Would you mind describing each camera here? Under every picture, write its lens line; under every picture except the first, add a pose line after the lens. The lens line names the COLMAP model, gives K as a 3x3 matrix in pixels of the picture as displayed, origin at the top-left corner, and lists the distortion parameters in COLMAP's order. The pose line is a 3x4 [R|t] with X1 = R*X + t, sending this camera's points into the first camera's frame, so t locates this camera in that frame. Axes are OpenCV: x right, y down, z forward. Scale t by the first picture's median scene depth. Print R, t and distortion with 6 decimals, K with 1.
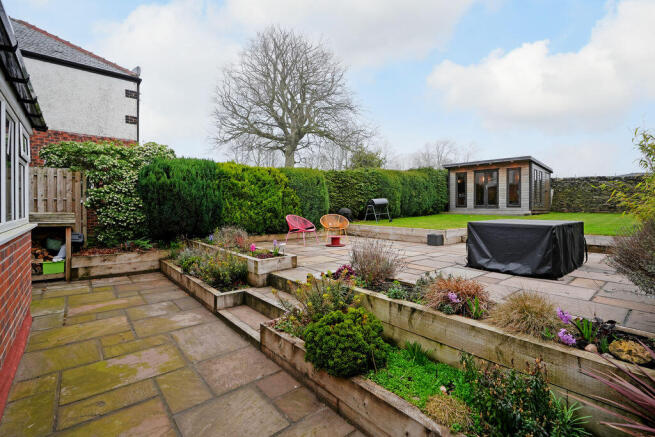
lens RADIAL K [[295.6, 0, 327.8], [0, 295.6, 216.5], [0, 0, 1]] dist [-0.004478, 0.000508]
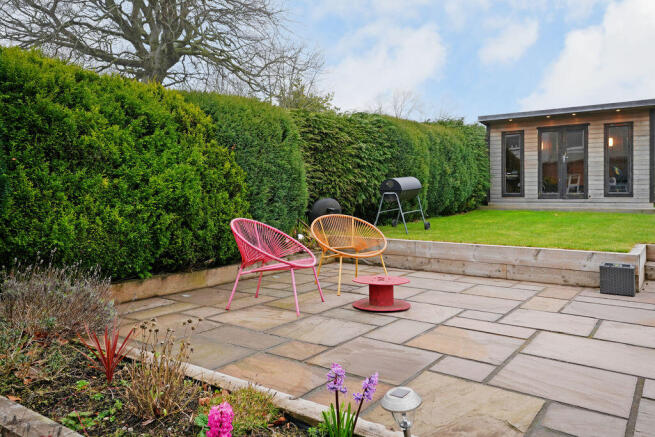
lens RADIAL K [[481.0, 0, 328.4], [0, 481.0, 212.1], [0, 0, 1]] dist [0.067214, 0.003478]
pose [[0.968919, -0.006587, 0.247292, -0.097323], [0.006752, 0.999977, 0.000179, -0.007244], [-0.247287, 0.001497, 0.968941, 0.260548]]
